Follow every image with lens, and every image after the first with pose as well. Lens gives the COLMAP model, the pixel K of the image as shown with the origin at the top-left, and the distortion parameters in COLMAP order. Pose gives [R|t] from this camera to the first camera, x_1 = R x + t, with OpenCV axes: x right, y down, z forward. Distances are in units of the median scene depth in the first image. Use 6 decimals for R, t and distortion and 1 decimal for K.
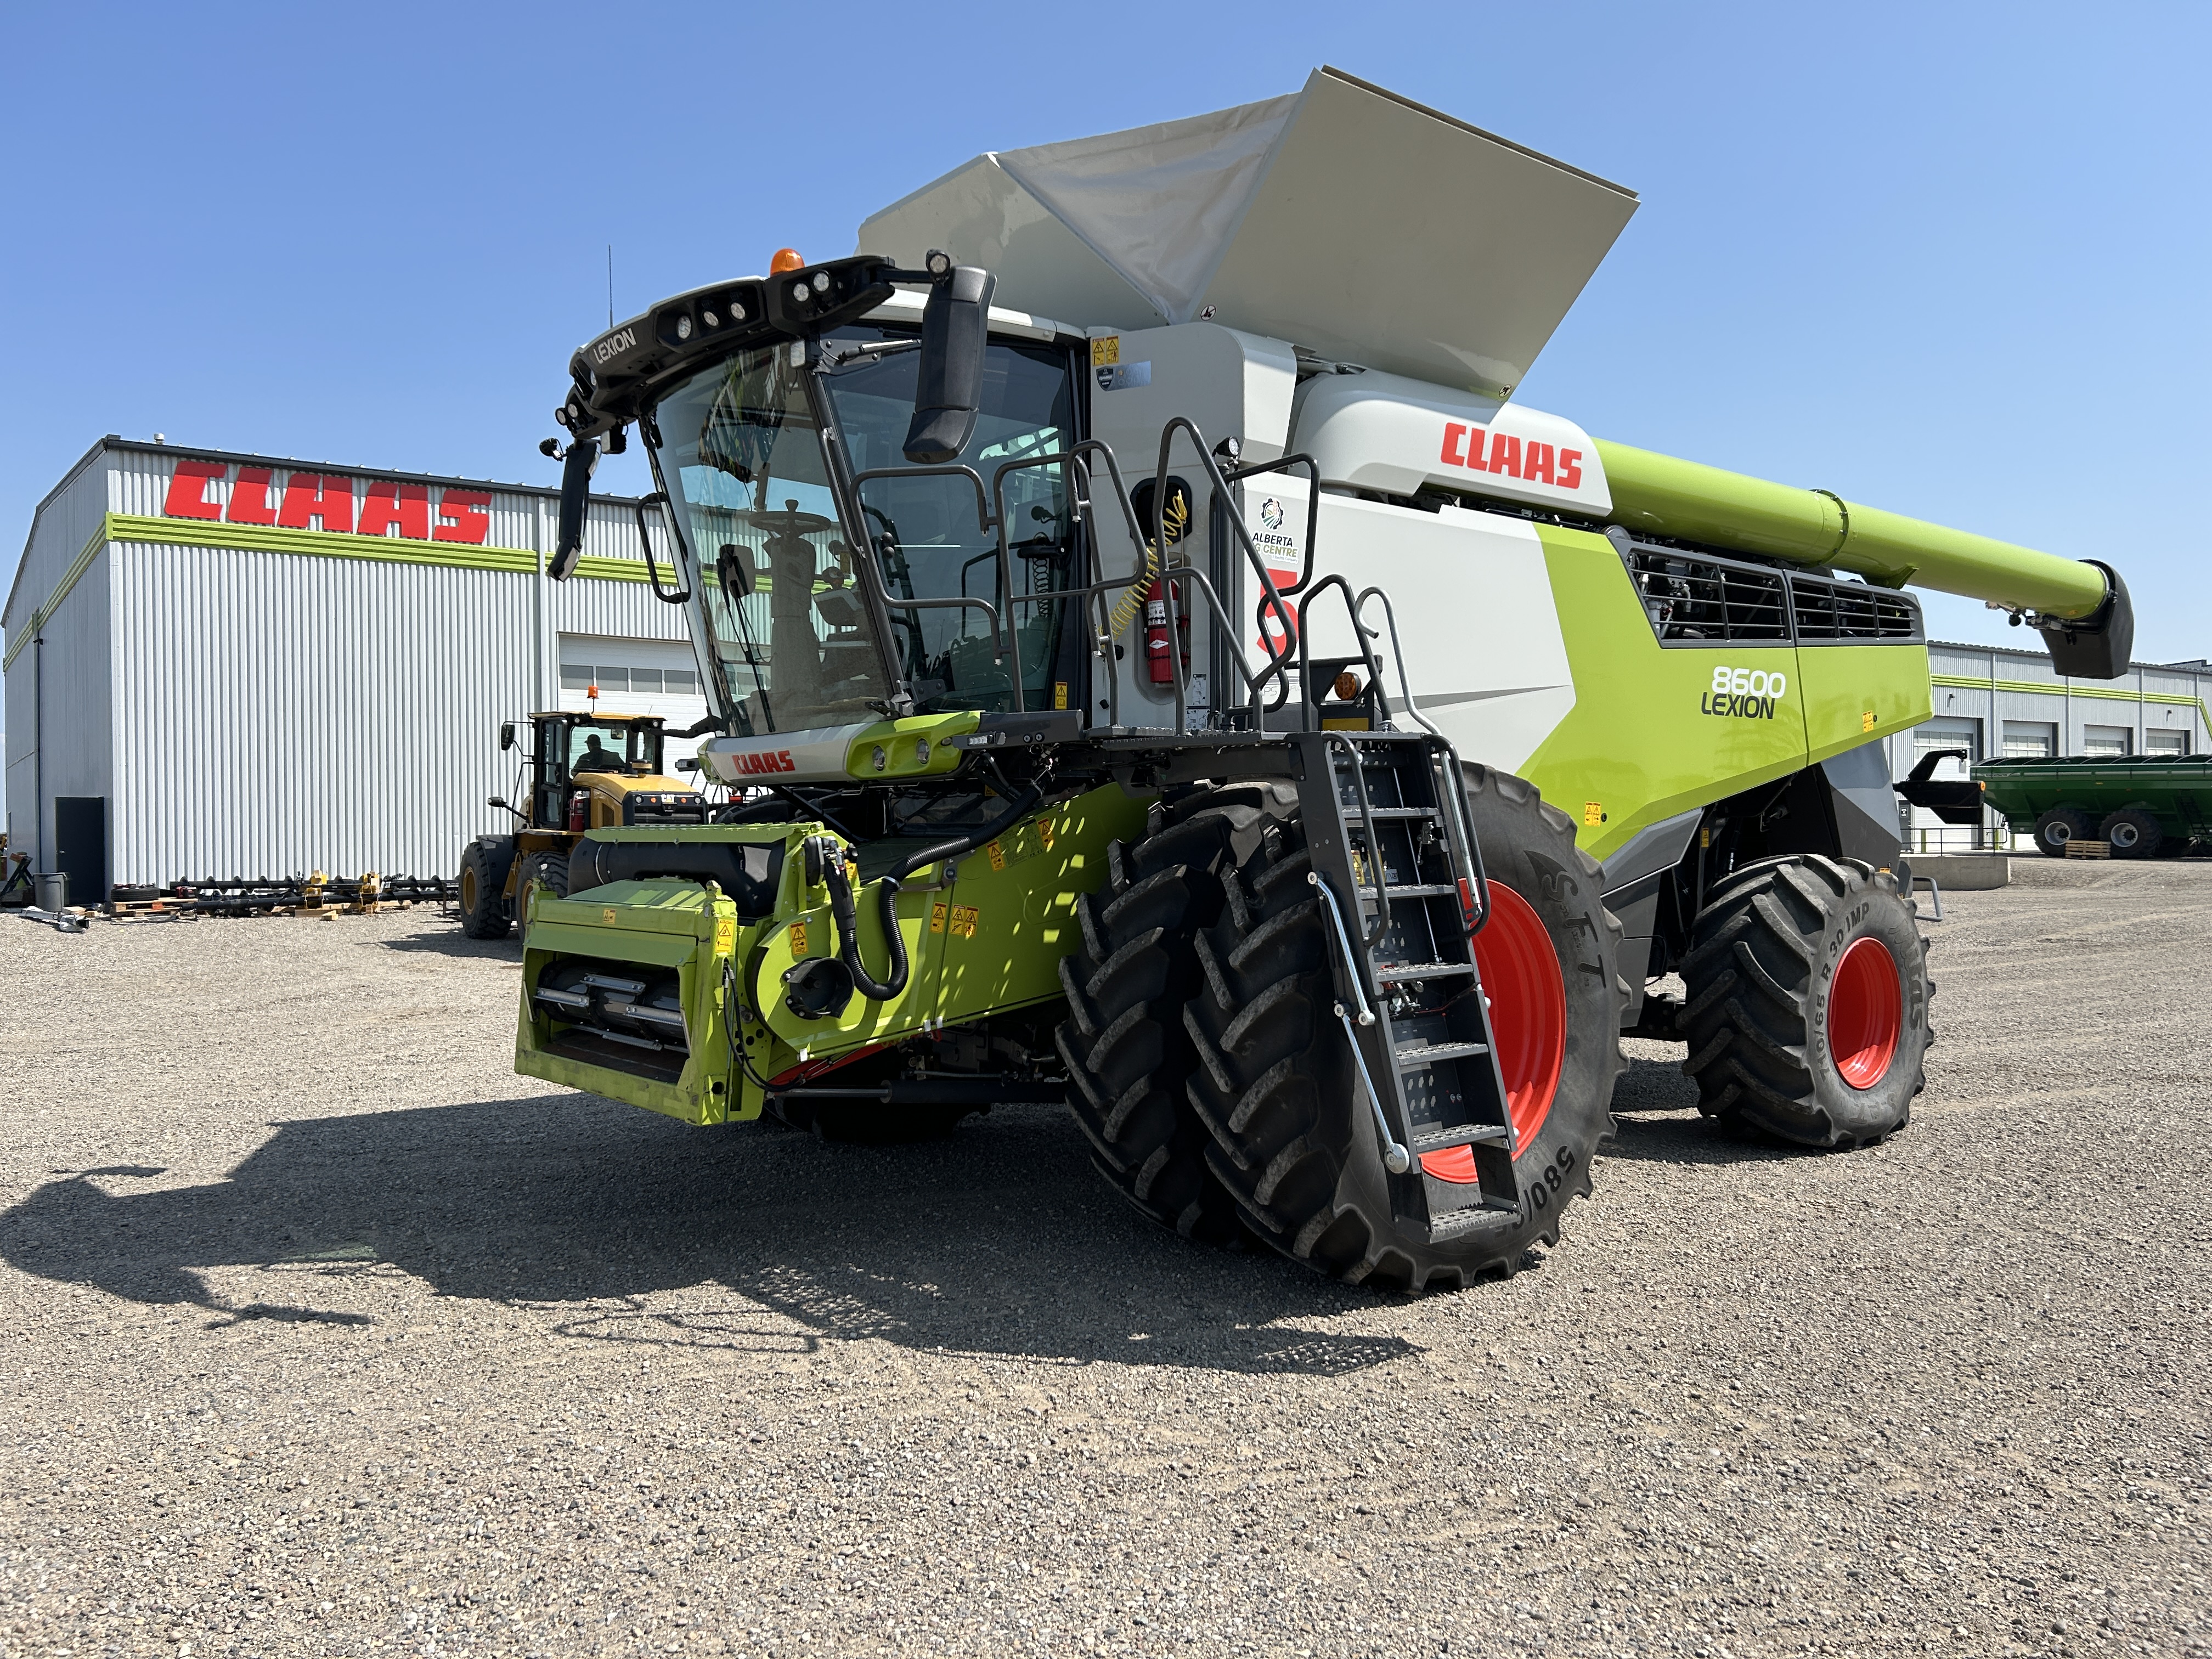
lens RADIAL K [[1653.5, 0, 1112.6], [0, 1653.5, 830.7], [0, 0, 1]] dist [0.114981, -0.169445]
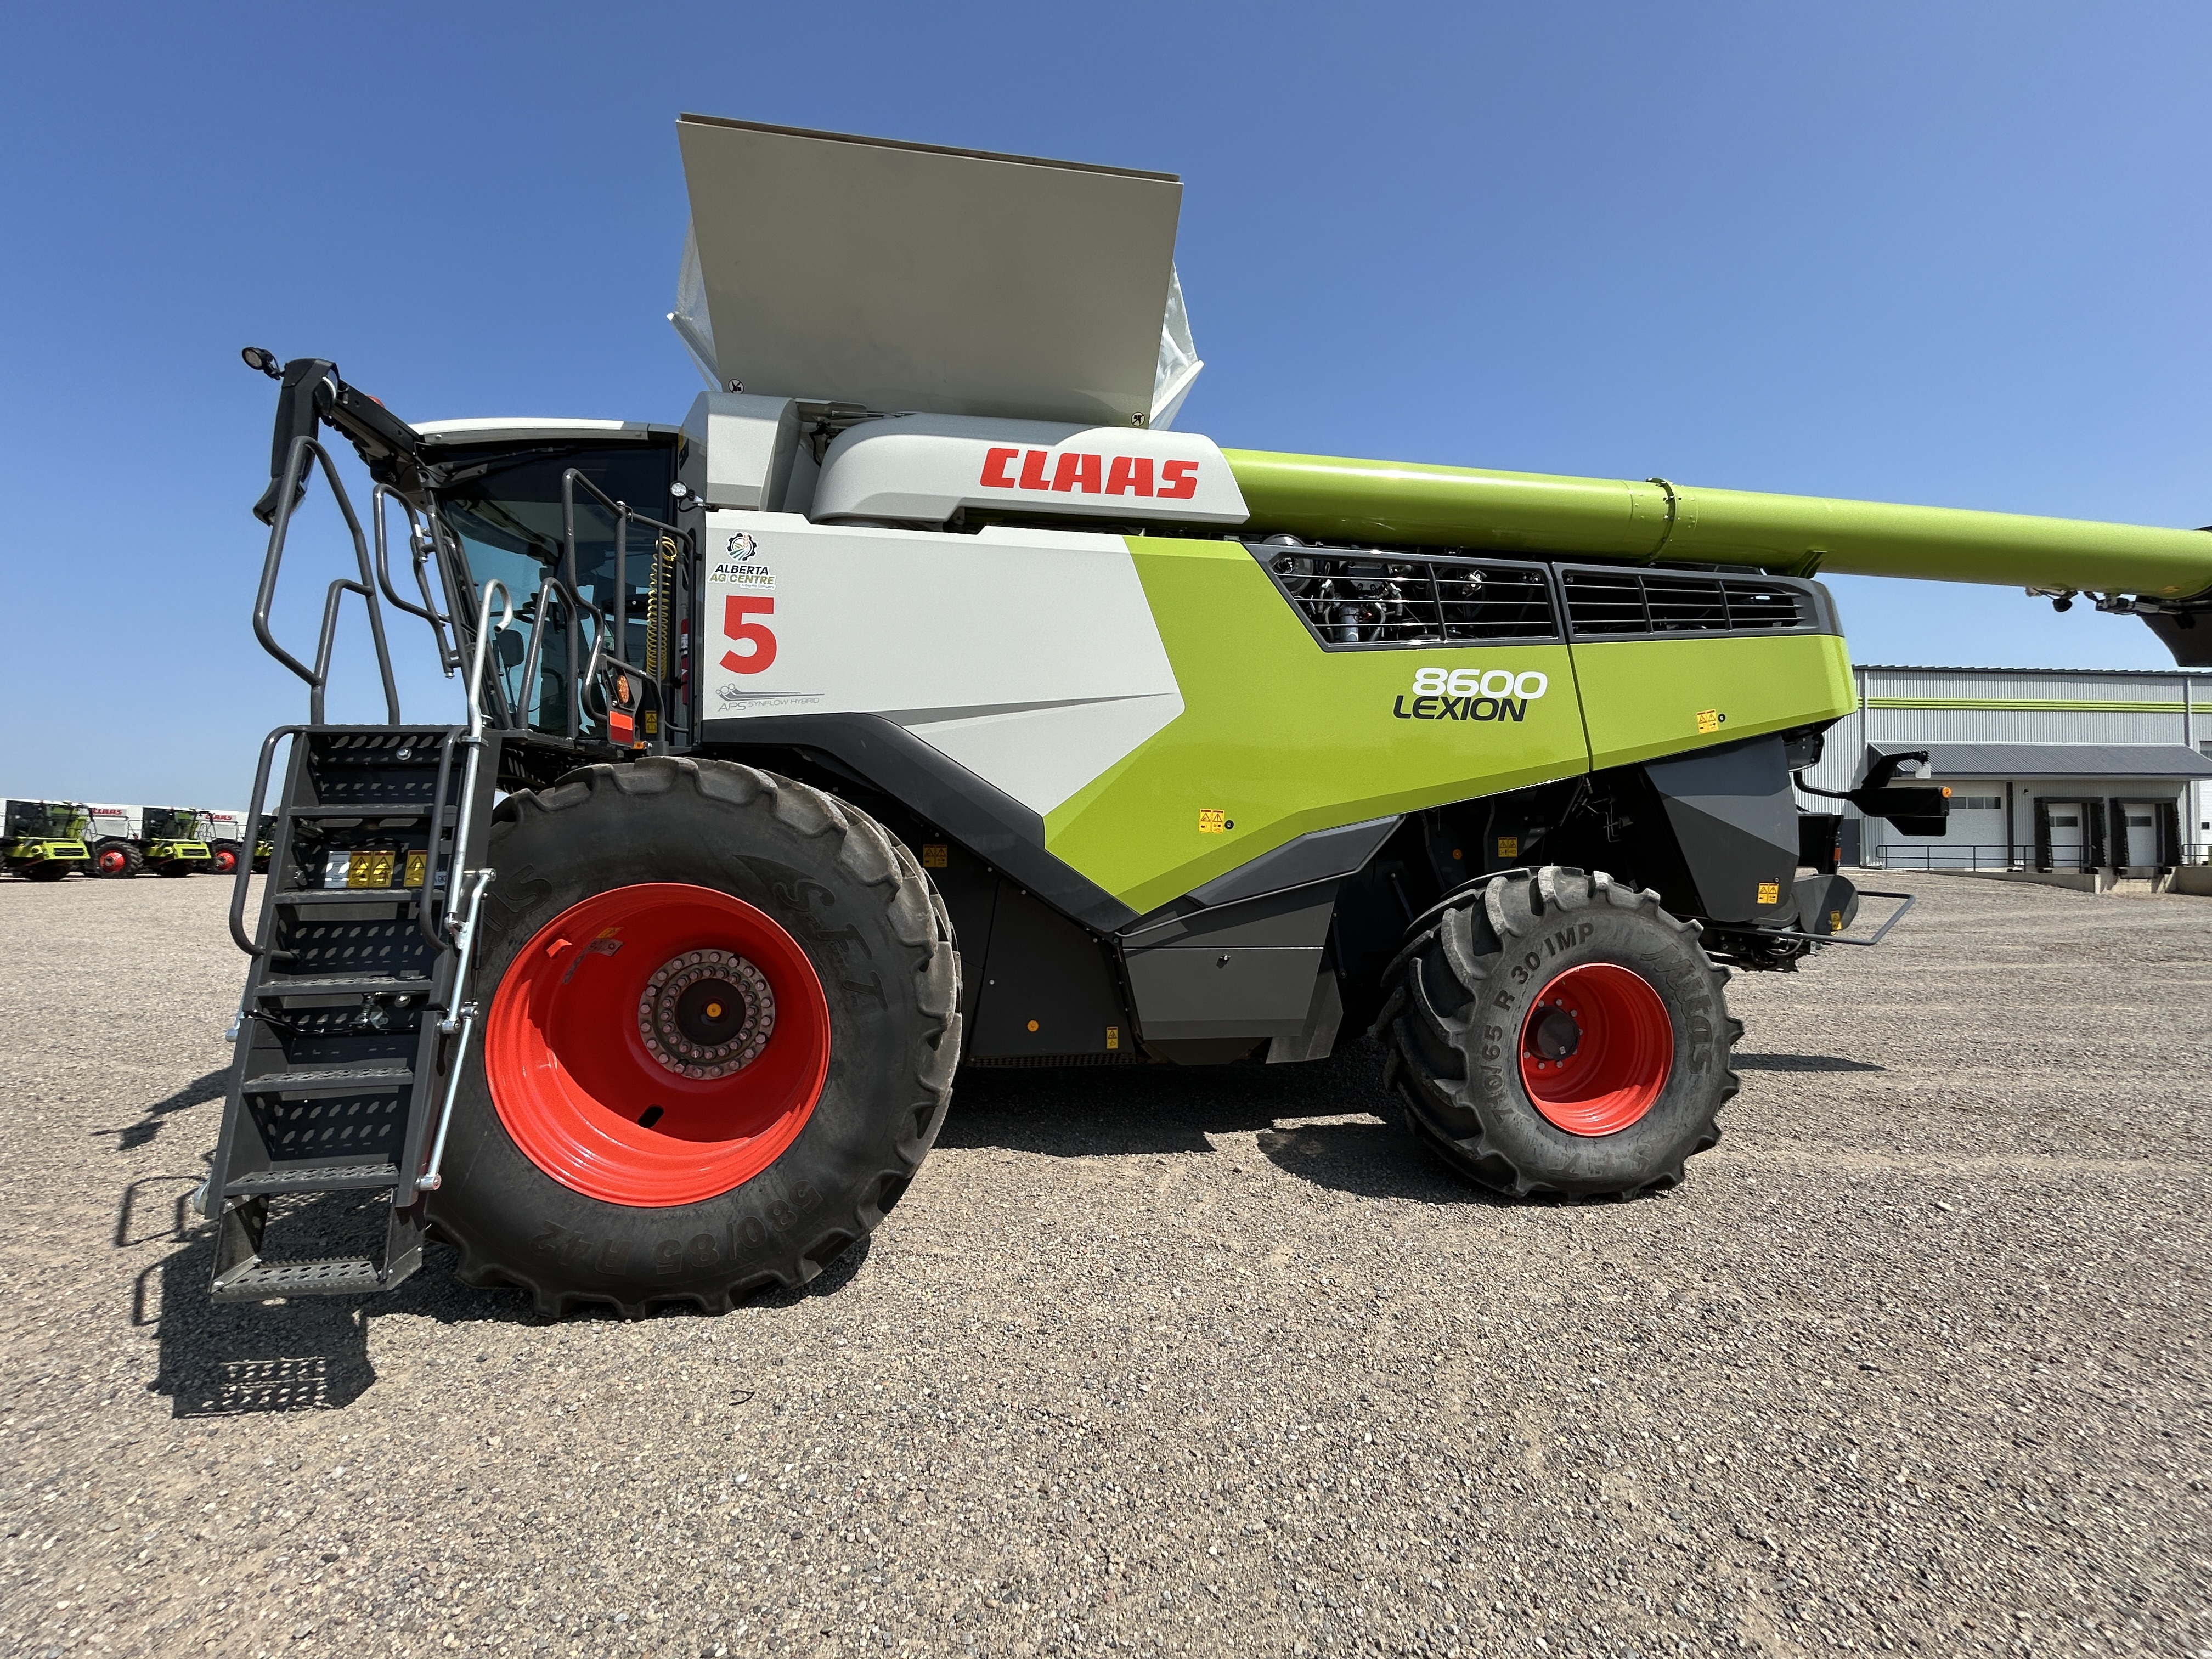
lens RADIAL K [[891.0, 0, 1106.0], [0, 891.0, 829.5], [0, 0, 1]] dist [0.003243, 0.000116]
pose [[0.860542, 0.003666, -0.509366, 0.648394], [-0.008762, 0.999933, -0.007607, -0.000186], [0.509303, 0.011010, 0.860517, 0.654363]]
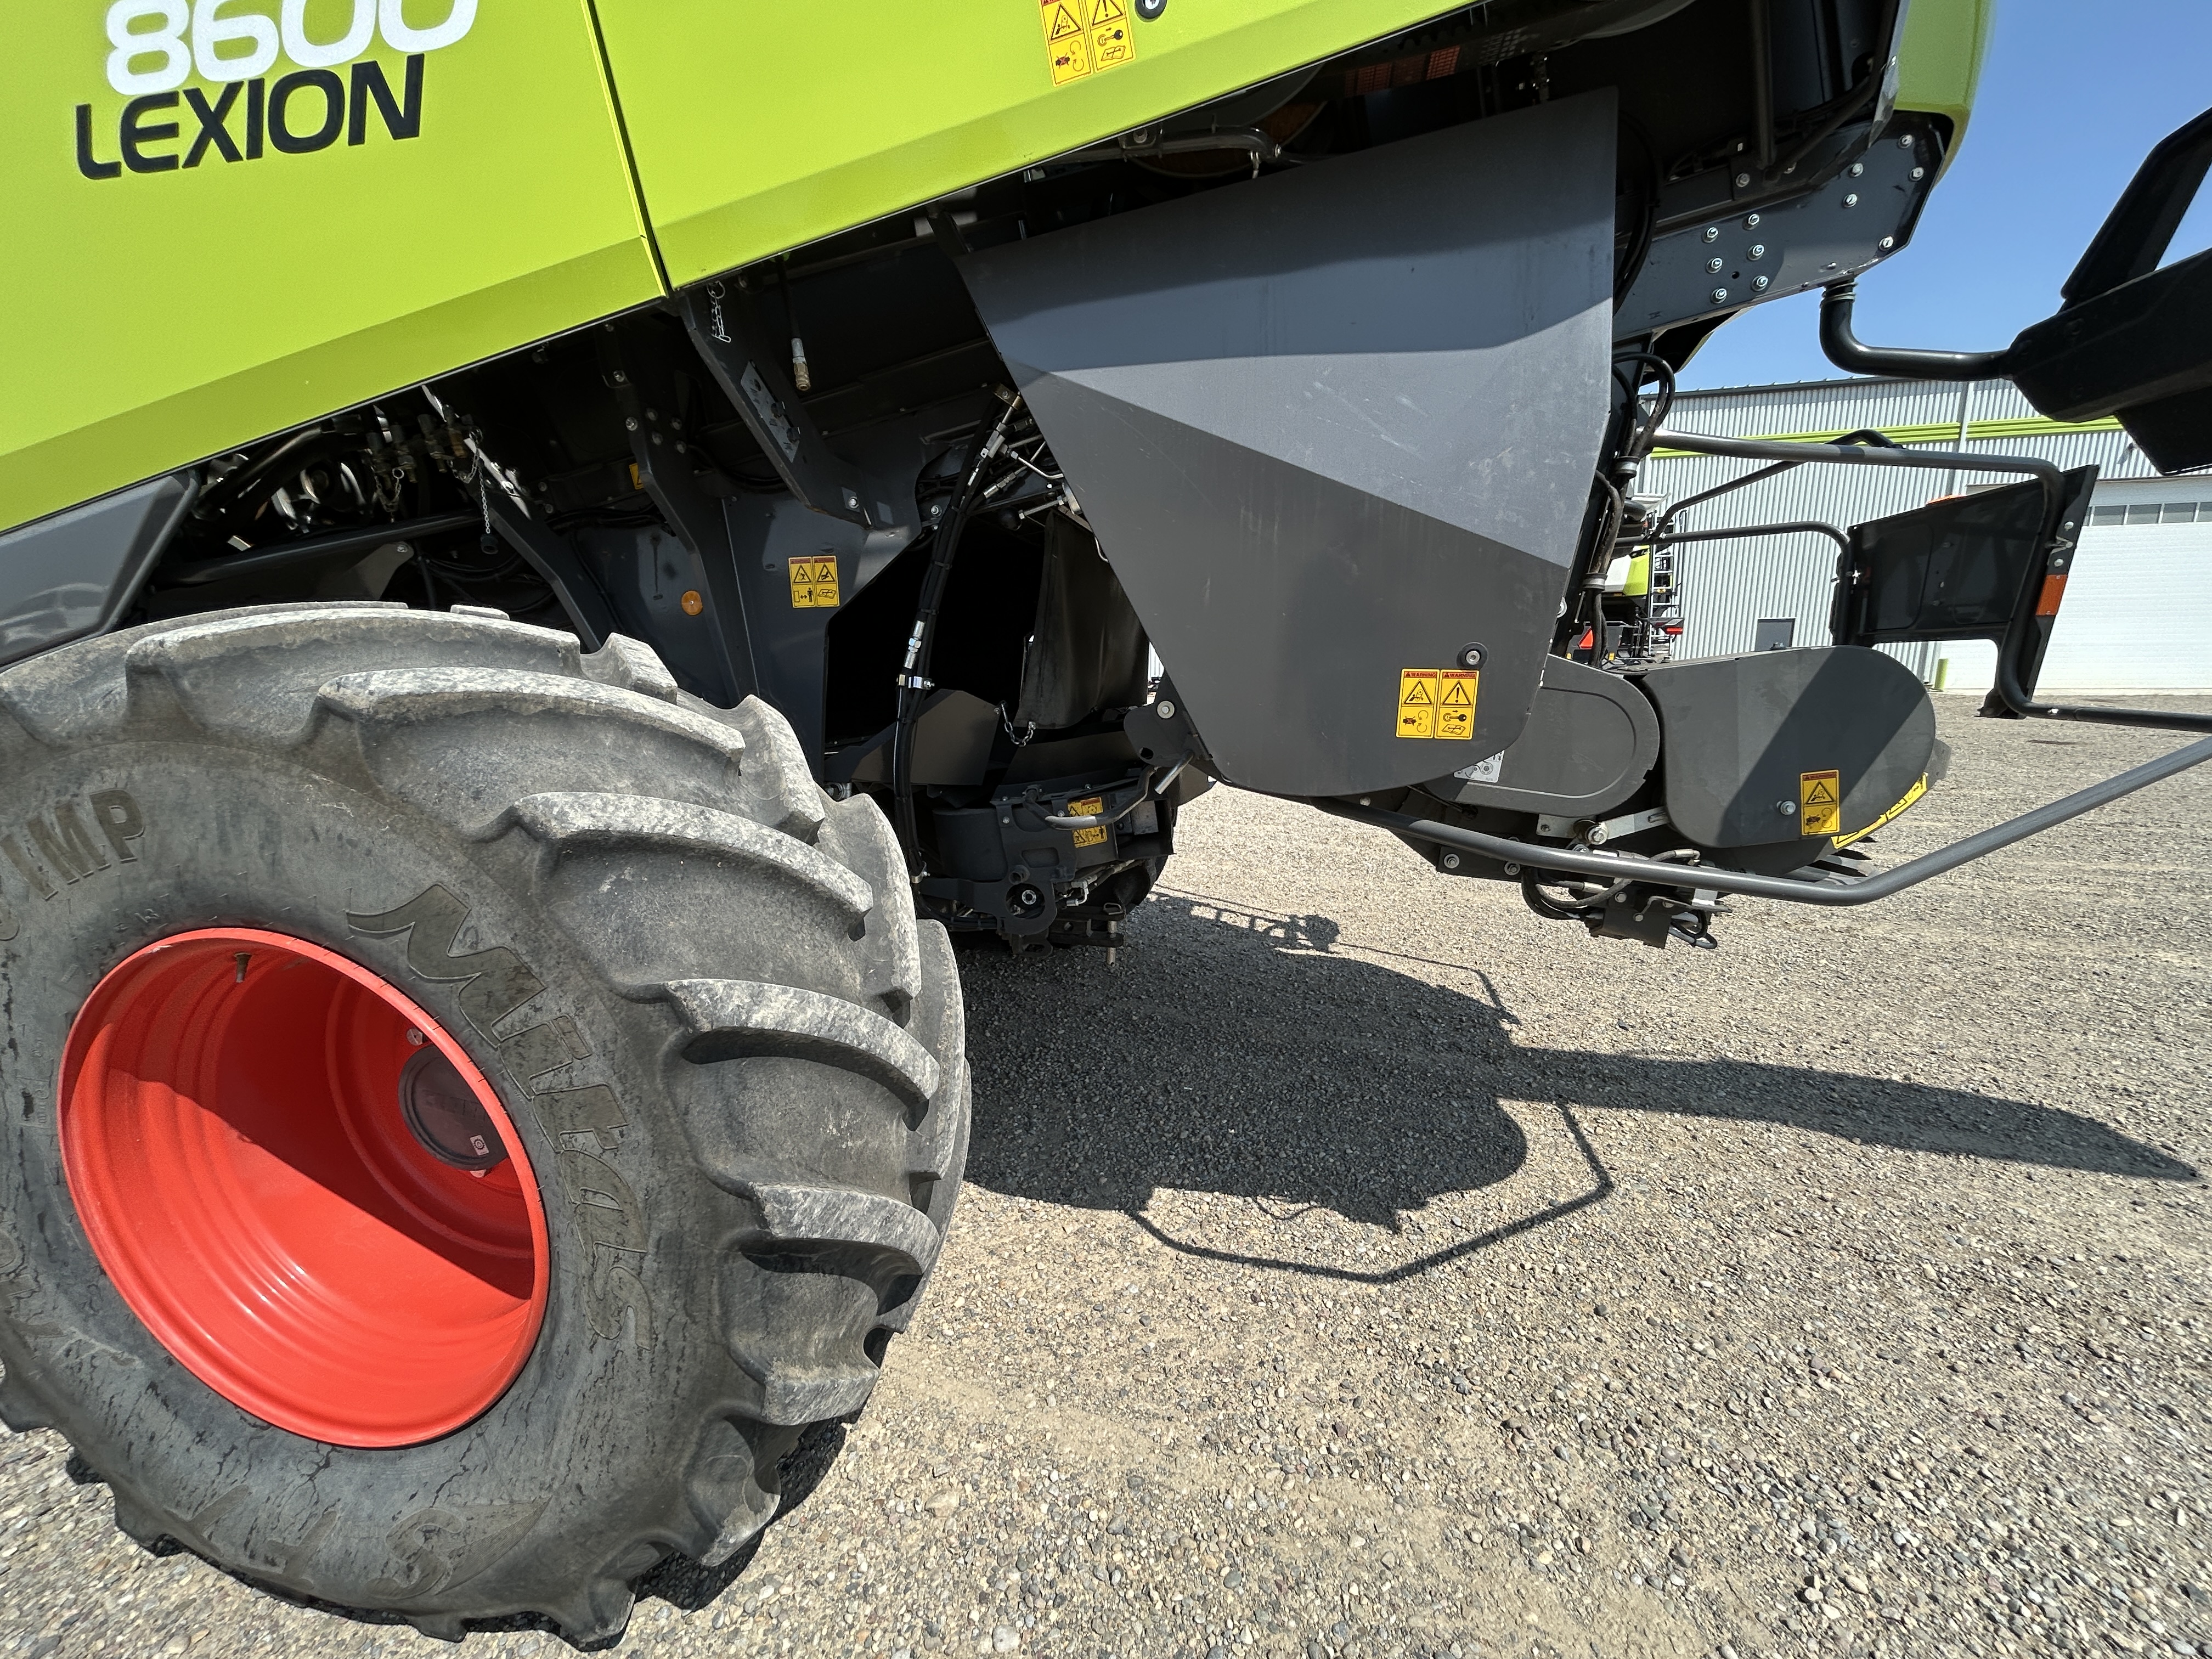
lens RADIAL K [[897.5, 0, 1104.6], [0, 897.5, 820.1], [0, 0, 1]] dist [0.000655, -0.000108]
pose [[0.631979, 0.143748, -0.761537, 0.879096], [0.000568, 0.982561, 0.185940, 0.031944], [0.774985, -0.117943, 0.620876, 1.421648]]
